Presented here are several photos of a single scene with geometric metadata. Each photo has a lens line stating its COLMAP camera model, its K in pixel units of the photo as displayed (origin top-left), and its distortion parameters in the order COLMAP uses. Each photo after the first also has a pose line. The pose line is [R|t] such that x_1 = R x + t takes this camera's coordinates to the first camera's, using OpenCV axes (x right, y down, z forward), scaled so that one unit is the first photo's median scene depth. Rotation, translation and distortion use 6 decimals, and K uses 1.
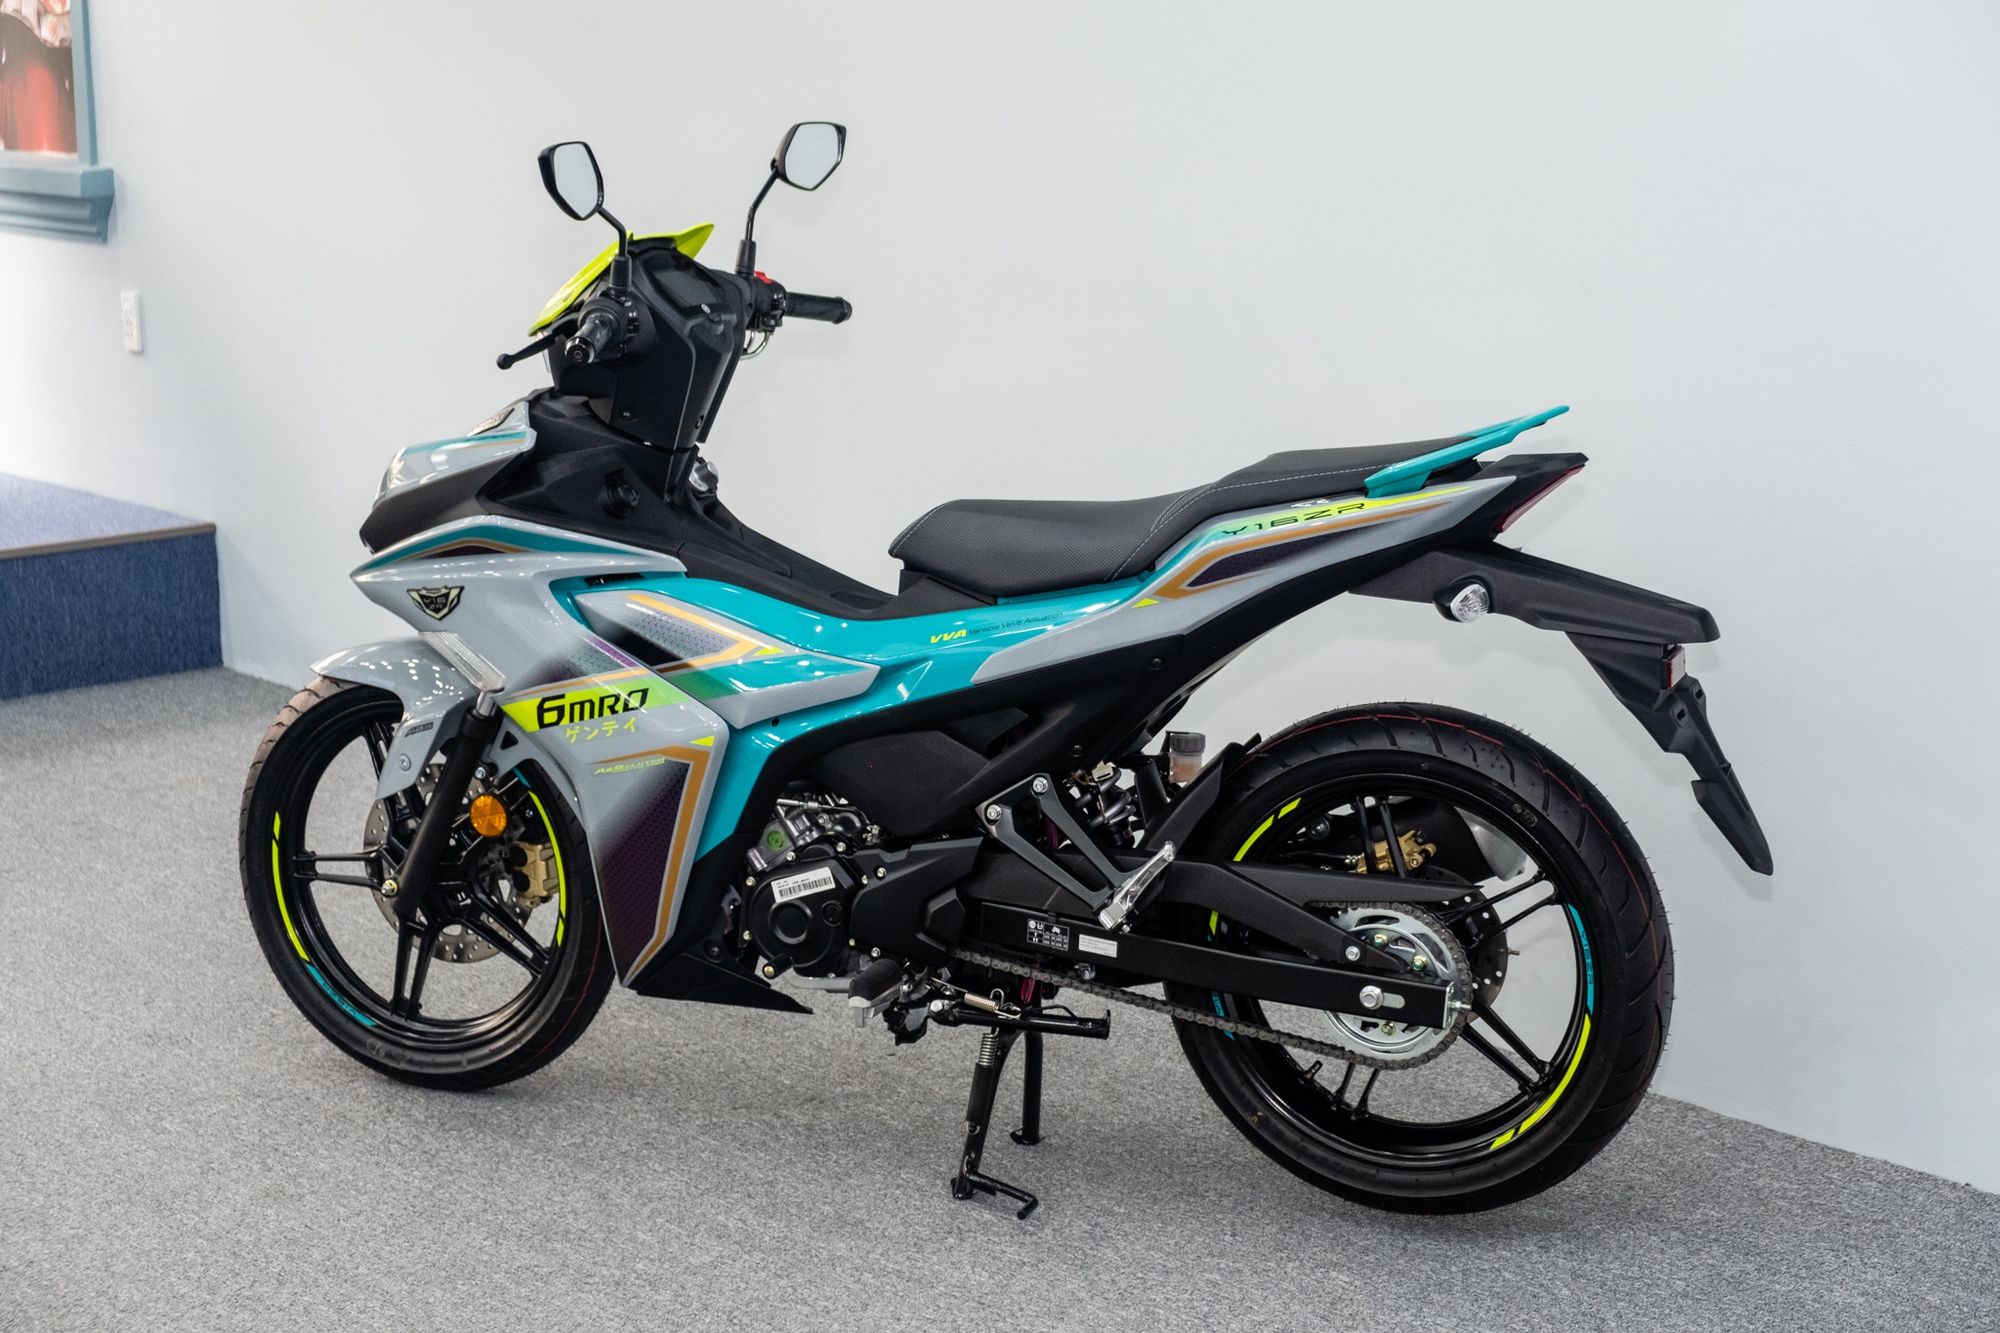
lens RADIAL K [[3358.0, 0, 983.4], [0, 3358.0, 668.4], [0, 0, 1]] dist [0.014994, 0.000000]
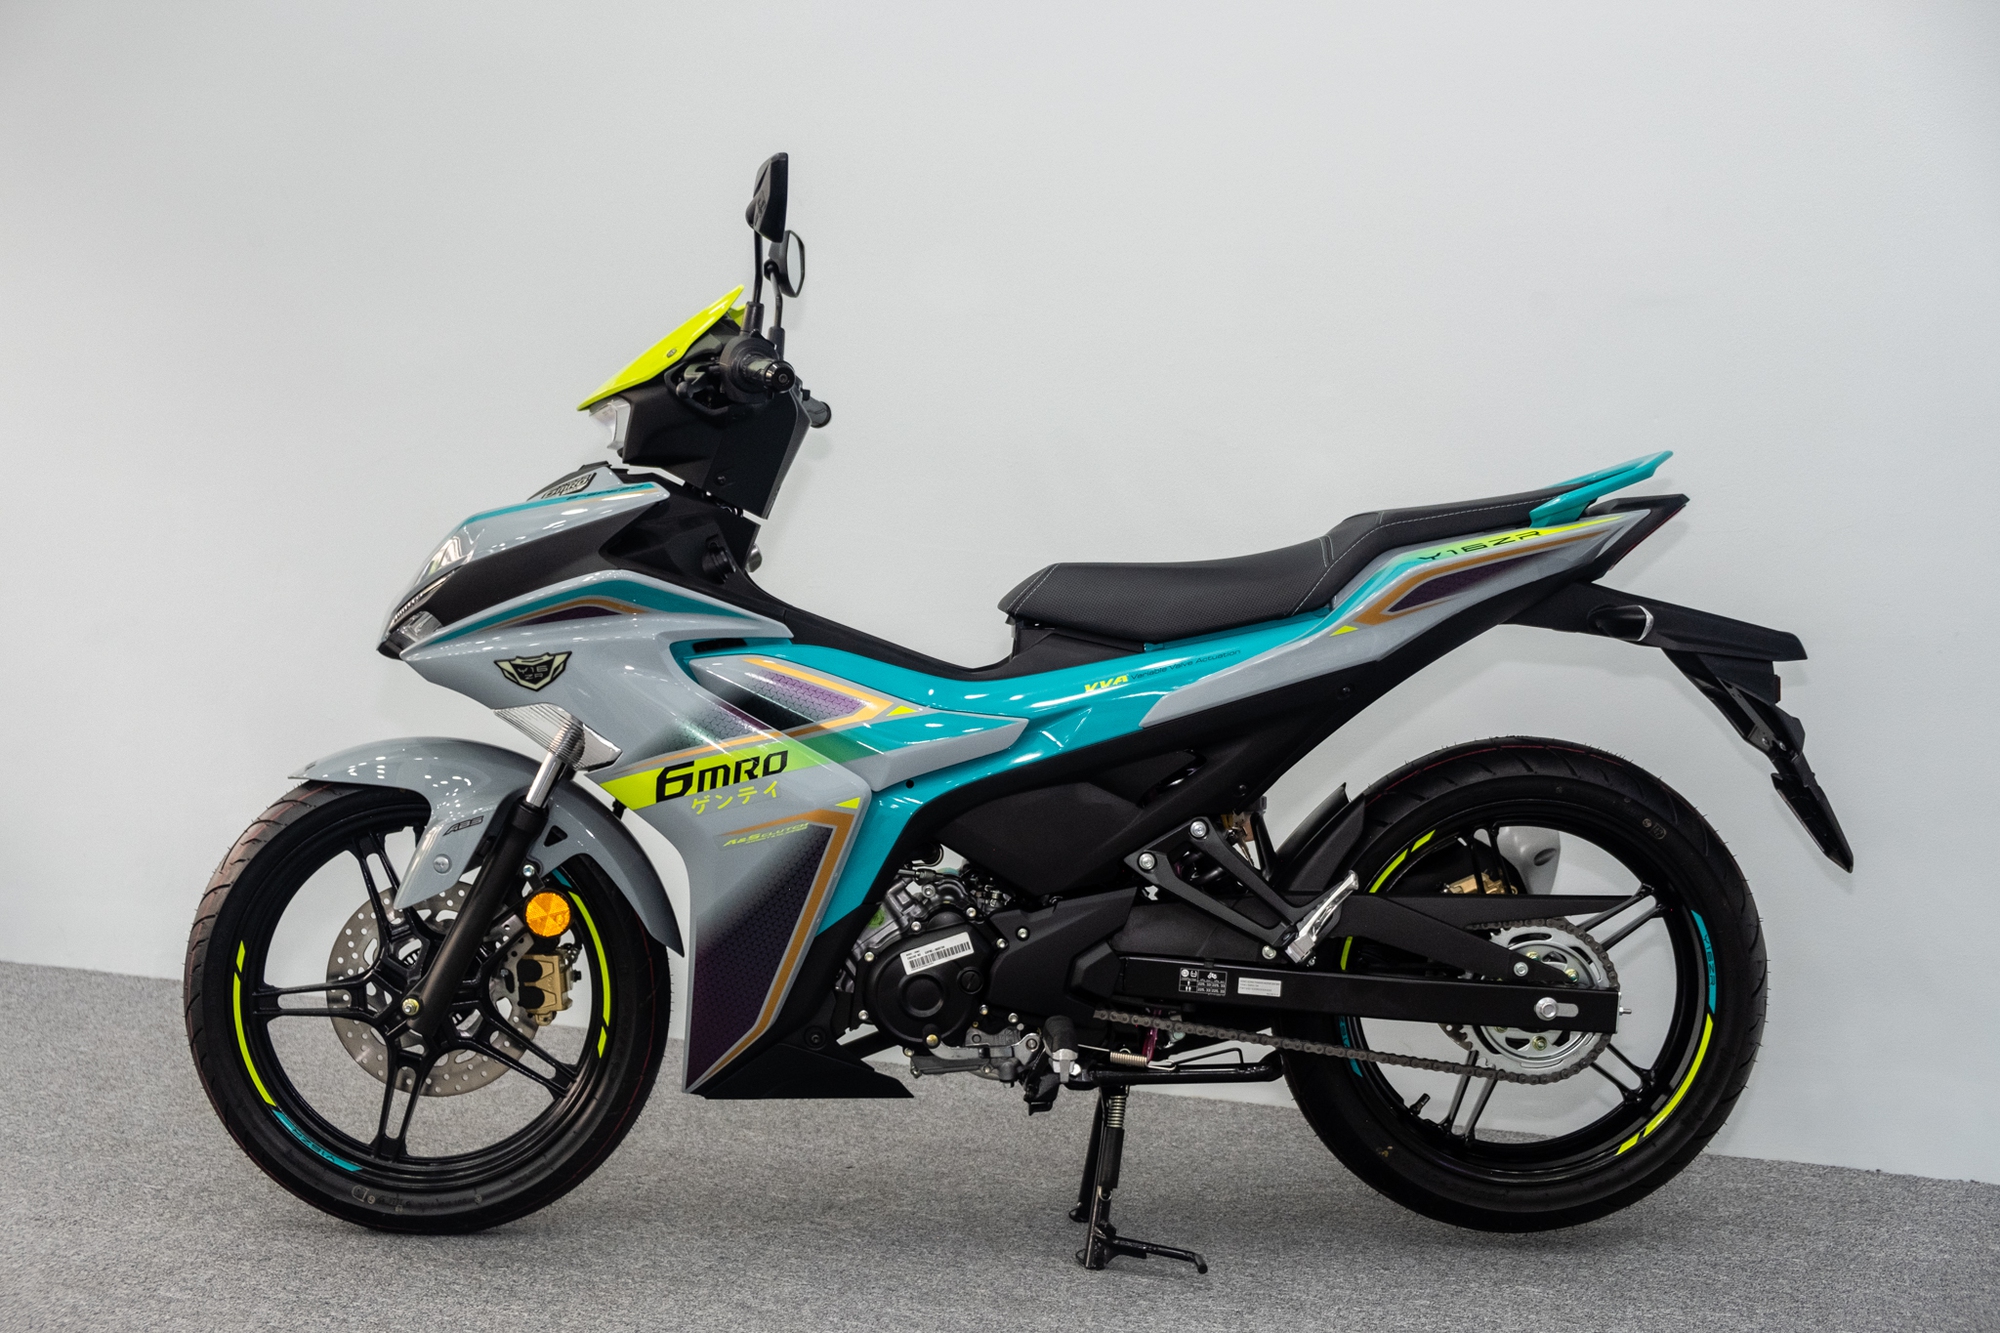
lens RADIAL K [[2629.7, 0, 955.1], [0, 2629.7, 686.0], [0, 0, 1]] dist [-0.029249, 0.000000]
pose [[0.913778, -0.005096, 0.406182, -0.358492], [0.061825, 0.990017, -0.126666, 0.084954], [-0.401481, 0.140857, 0.904971, 0.303286]]
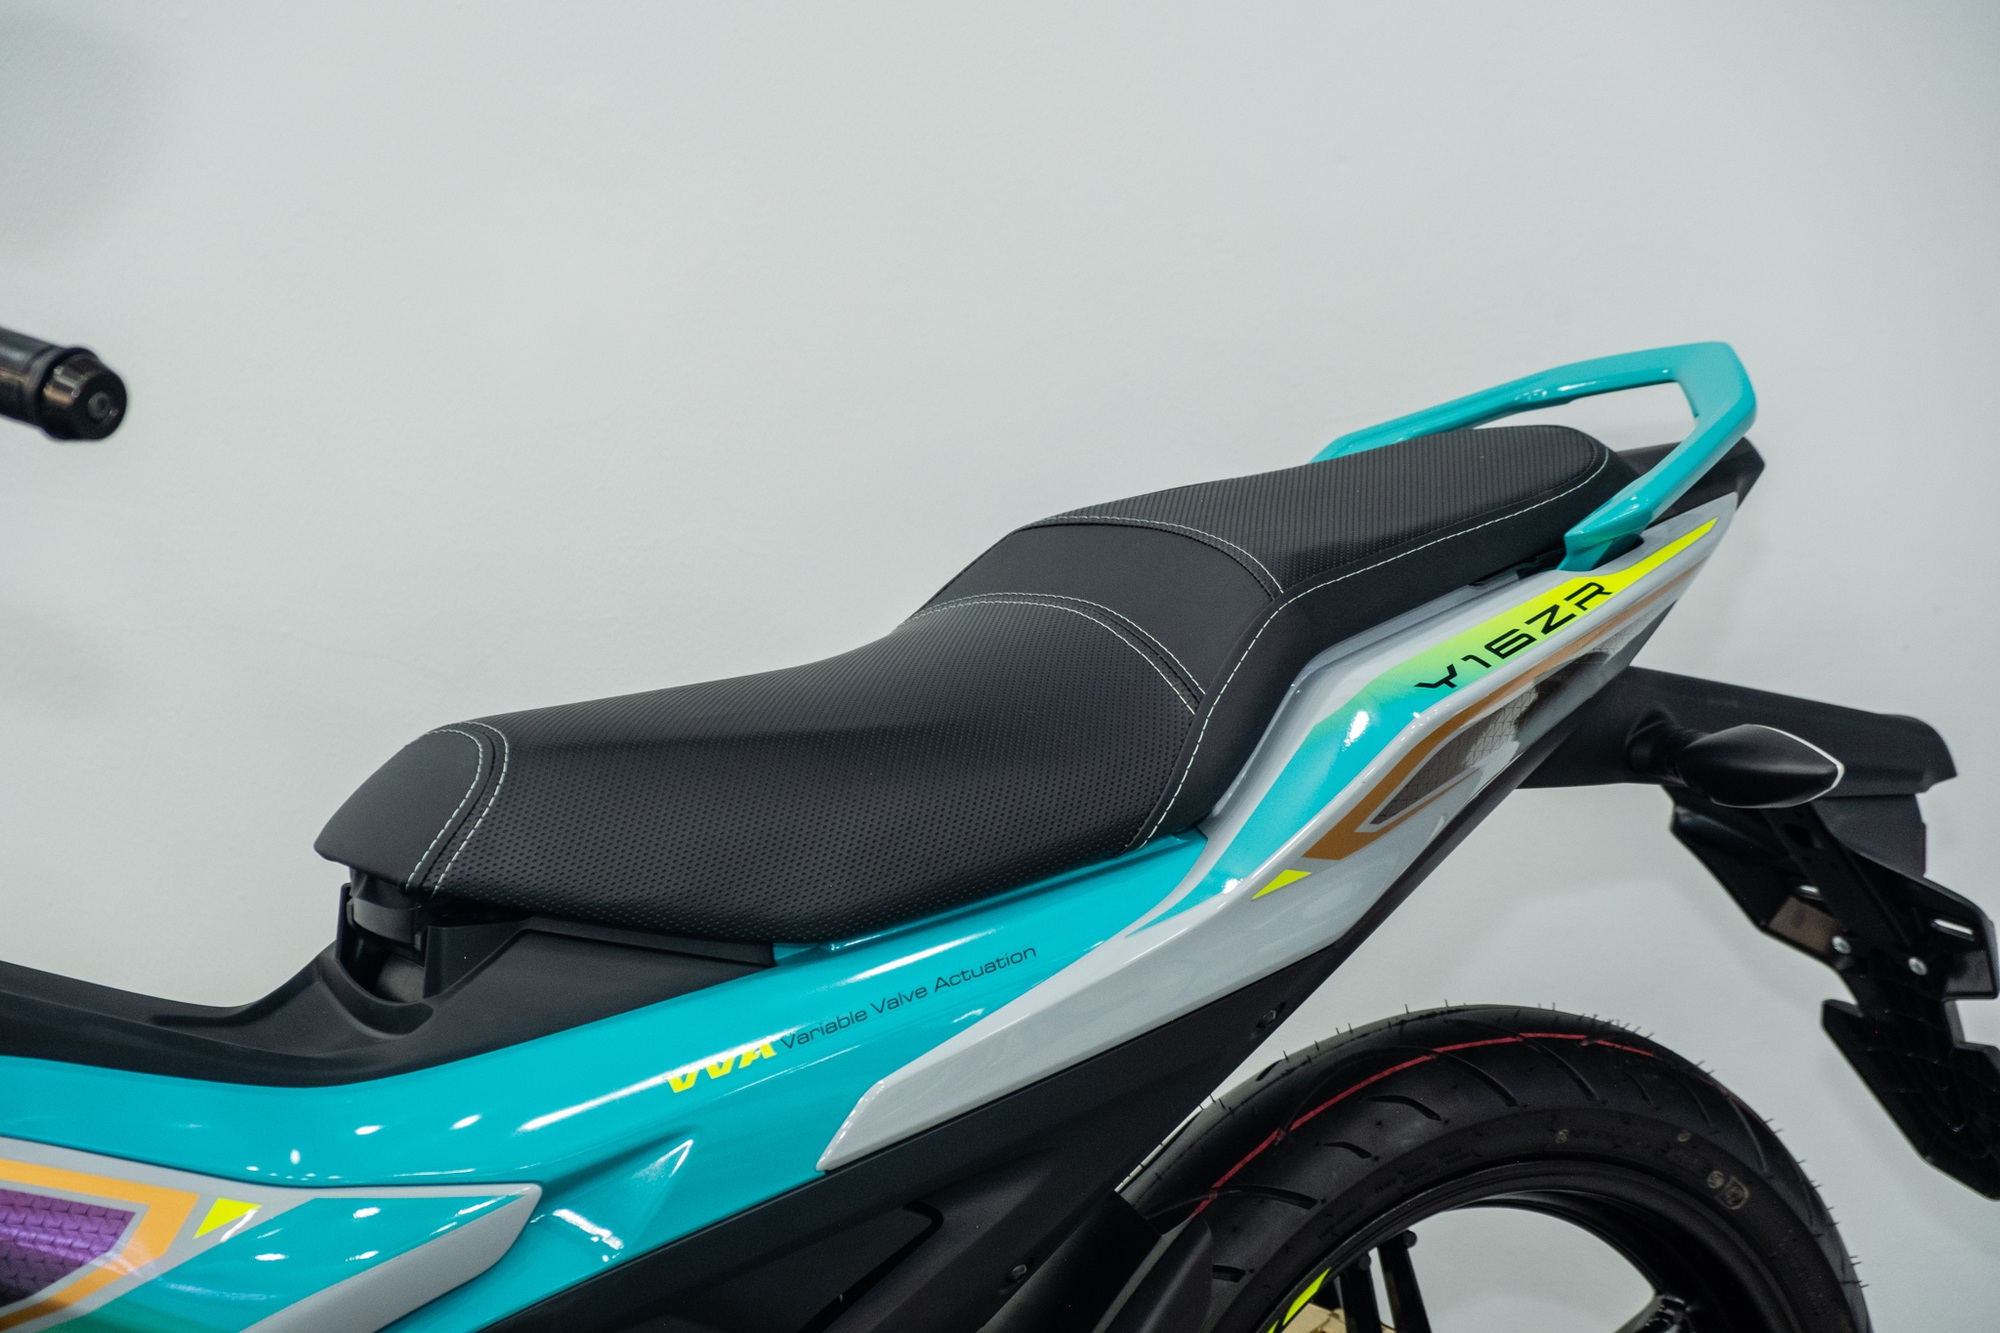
lens RADIAL K [[4833.1, 0, 1002.9], [0, 4833.1, 663.4], [0, 0, 1]] dist [0.027212, 0.000000]
pose [[0.559489, -0.123015, 0.819658, -0.427538], [0.150423, 0.987572, 0.045539, -0.073135], [-0.815074, 0.097817, 0.571040, 0.636229]]
